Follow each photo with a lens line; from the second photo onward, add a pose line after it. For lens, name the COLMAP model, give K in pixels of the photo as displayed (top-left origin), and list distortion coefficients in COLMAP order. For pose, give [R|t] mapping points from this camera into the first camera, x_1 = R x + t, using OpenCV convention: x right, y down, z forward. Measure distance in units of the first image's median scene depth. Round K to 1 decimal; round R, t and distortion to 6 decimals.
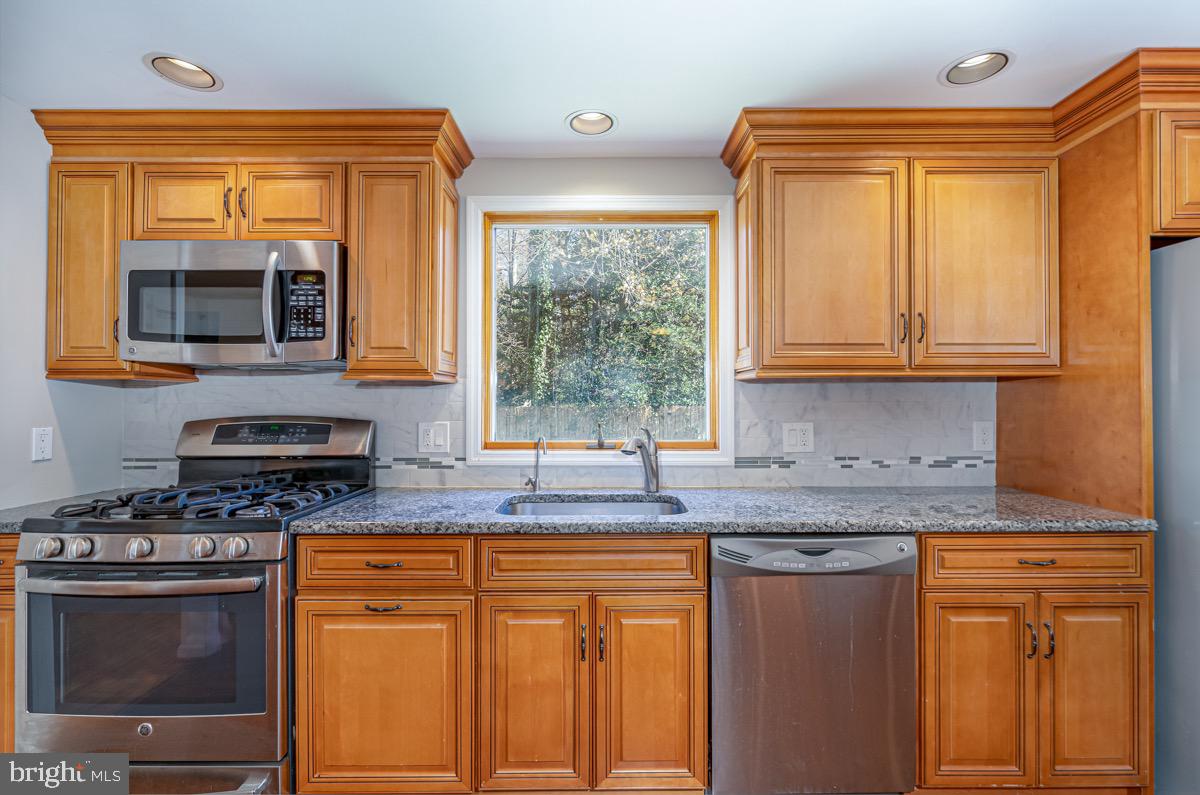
lens RADIAL K [[546.7, 0, 605.1], [0, 546.7, 397.4], [0, 0, 1]] dist [-0.008228, 0.004412]
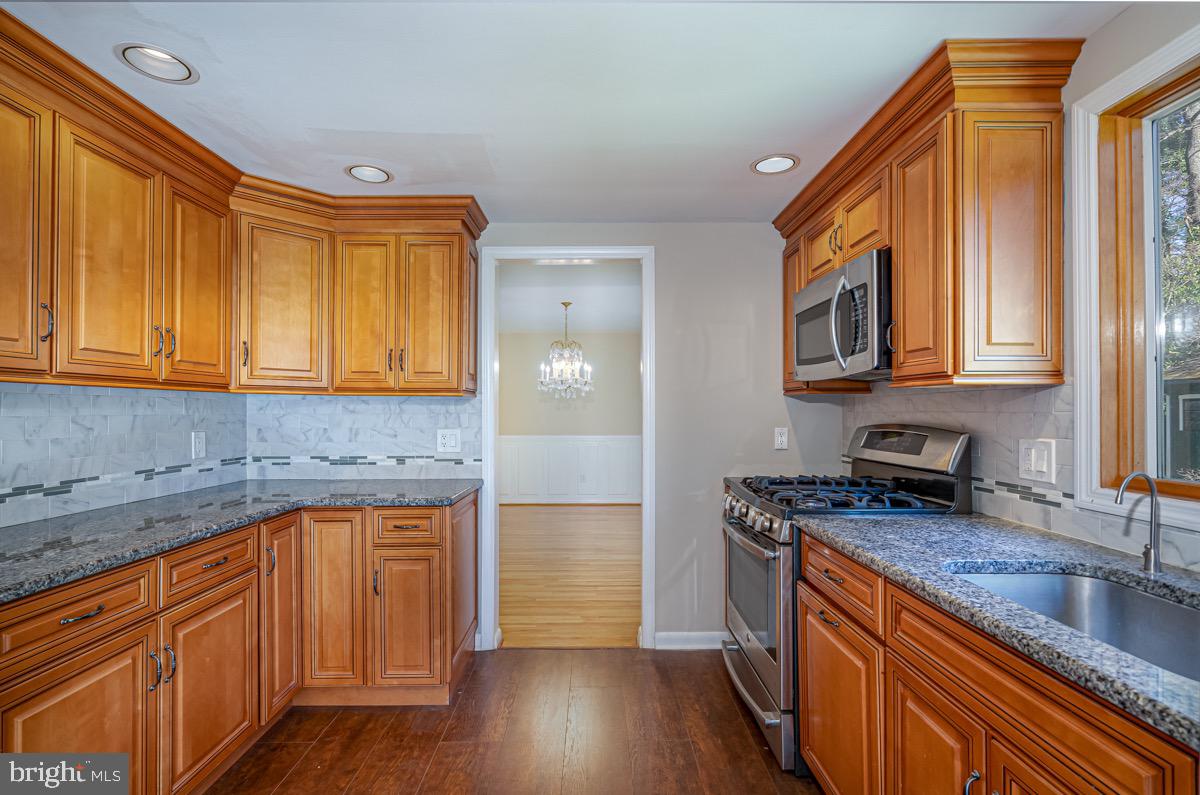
lens RADIAL K [[546.7, 0, 588.2], [0, 546.7, 409.8], [0, 0, 1]] dist [-0.008228, 0.004412]
pose [[-0.004251, 0.000518, -0.999991, 0.481208], [0.009038, 0.999959, 0.000479, 0.000159], [0.999950, -0.009036, -0.004255, 0.464502]]
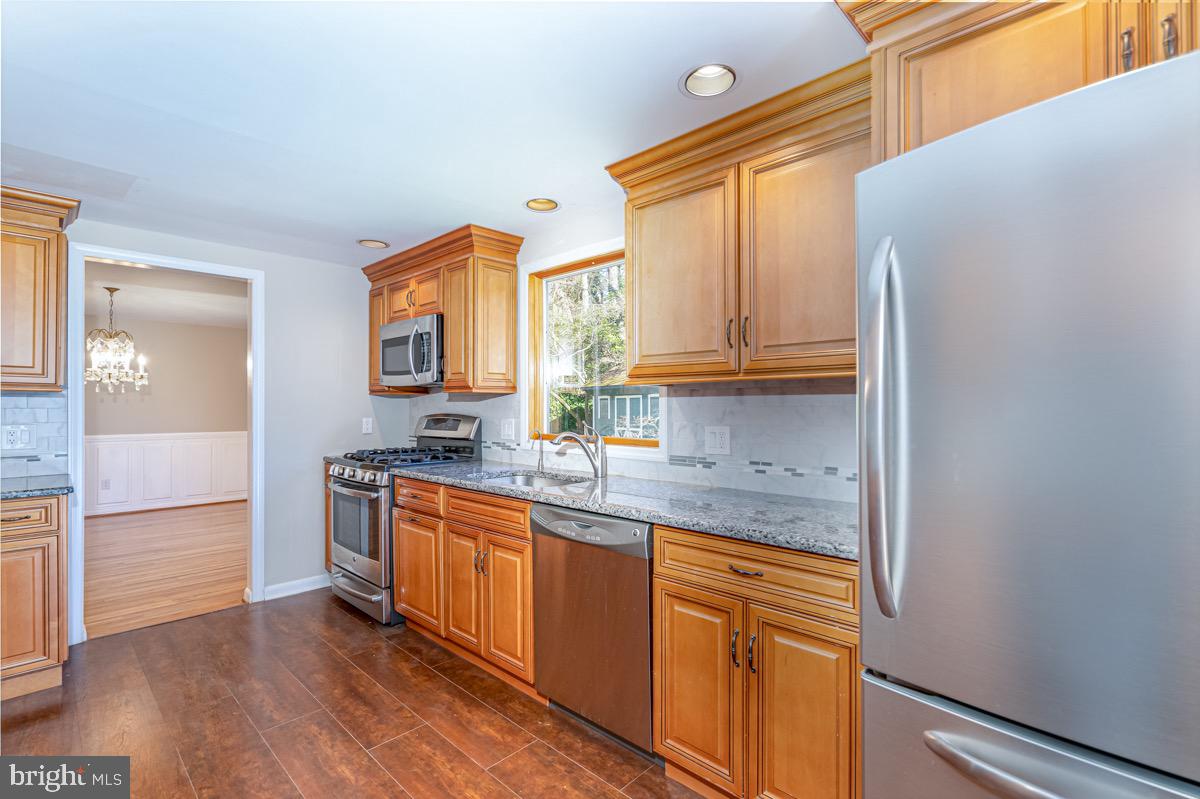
lens RADIAL K [[546.7, 0, 603.7], [0, 546.7, 403.7], [0, 0, 1]] dist [-0.008228, 0.004412]
pose [[0.725666, -0.002006, -0.688044, 1.061248], [0.004745, 0.999987, 0.002089, -0.000062], [0.688031, -0.004781, 0.725666, 0.097917]]
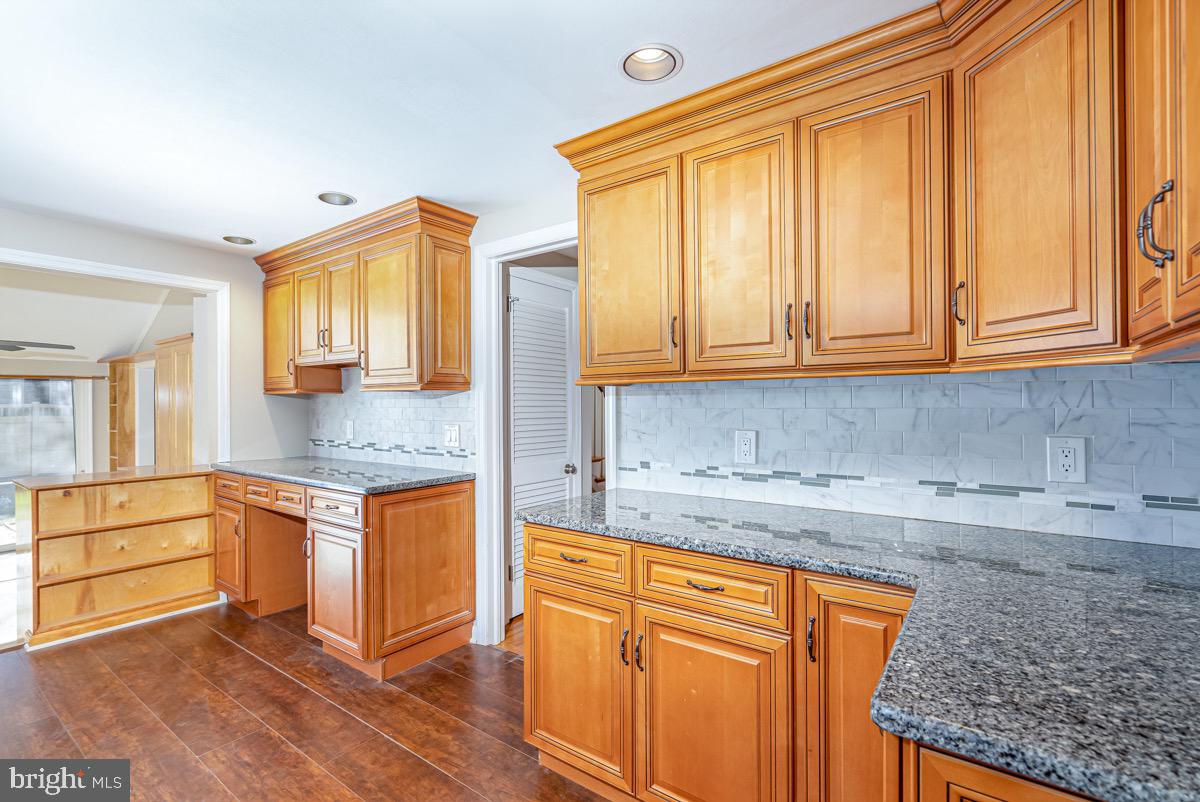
lens RADIAL K [[546.7, 0, 604.2], [0, 546.7, 404.8], [0, 0, 1]] dist [-0.008228, 0.004412]
pose [[-0.812733, 0.005645, 0.582610, -0.797088], [0.000076, 0.999954, -0.009582, 0.006624], [-0.582637, -0.007744, -0.812696, 0.536599]]
